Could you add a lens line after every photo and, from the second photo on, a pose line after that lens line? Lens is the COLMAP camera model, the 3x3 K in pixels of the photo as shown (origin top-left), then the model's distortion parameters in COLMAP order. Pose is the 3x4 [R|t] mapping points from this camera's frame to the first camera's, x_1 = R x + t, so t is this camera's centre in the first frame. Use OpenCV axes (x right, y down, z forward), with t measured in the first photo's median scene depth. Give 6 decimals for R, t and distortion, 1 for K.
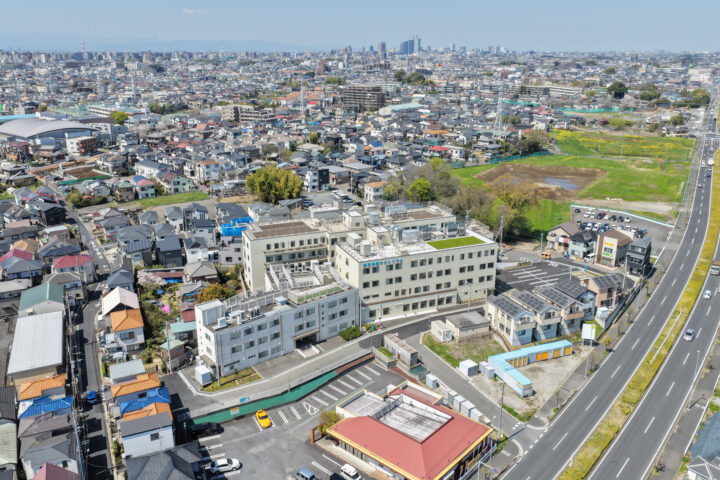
lens RADIAL K [[586.2, 0, 360.0], [0, 586.2, 240.0], [0, 0, 1]] dist [-0.000626, 0.002896]
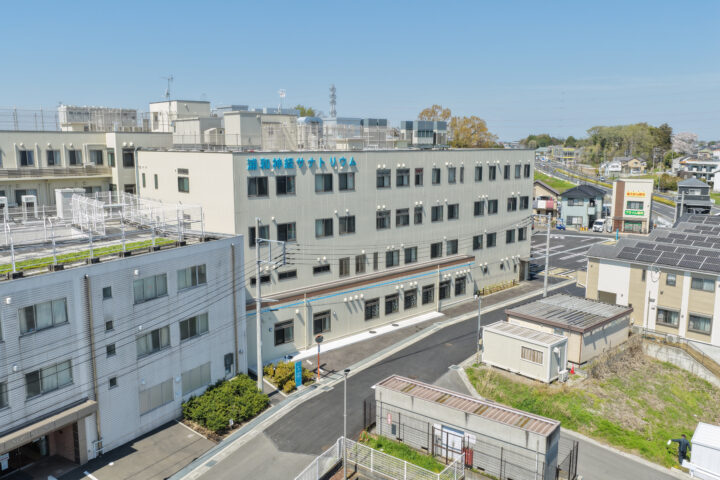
lens RADIAL K [[586.2, 0, 360.0], [0, 586.2, 240.0], [0, 0, 1]] dist [-0.000626, 0.002896]
pose [[0.933865, -0.054527, 0.353445, -0.046139], [0.108107, 0.985113, -0.133664, 0.120907], [-0.340895, 0.163034, 0.925857, 0.681087]]
